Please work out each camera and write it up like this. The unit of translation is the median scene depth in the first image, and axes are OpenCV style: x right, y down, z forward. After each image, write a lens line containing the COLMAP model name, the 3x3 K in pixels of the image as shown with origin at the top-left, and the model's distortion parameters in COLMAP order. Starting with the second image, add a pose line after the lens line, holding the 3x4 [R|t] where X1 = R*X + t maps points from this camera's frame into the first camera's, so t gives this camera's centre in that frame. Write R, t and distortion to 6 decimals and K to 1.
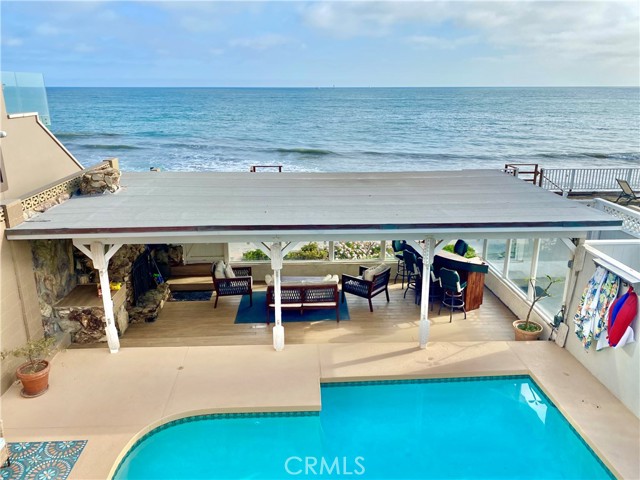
lens RADIAL K [[508.0, 0, 320.0], [0, 508.0, 240.0], [0, 0, 1]] dist [0.023798, -0.037262]
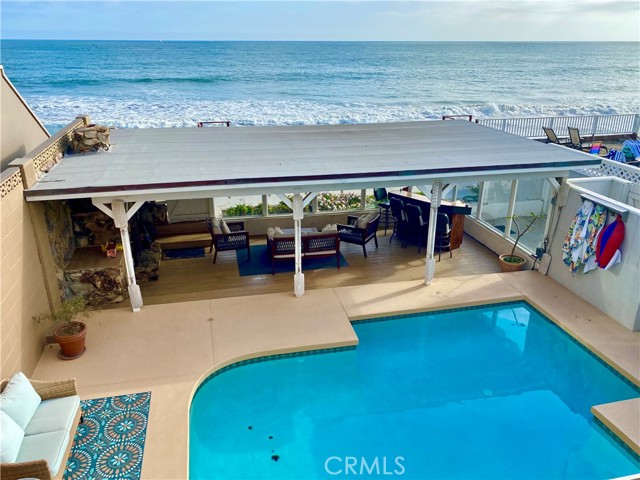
lens RADIAL K [[508.0, 0, 320.0], [0, 508.0, 240.0], [0, 0, 1]] dist [0.023798, -0.037262]
pose [[0.985435, -0.058838, 0.159551, -0.191953], [0.045579, 0.995293, 0.085528, 0.012580], [-0.163832, -0.077011, 0.983478, -0.029288]]
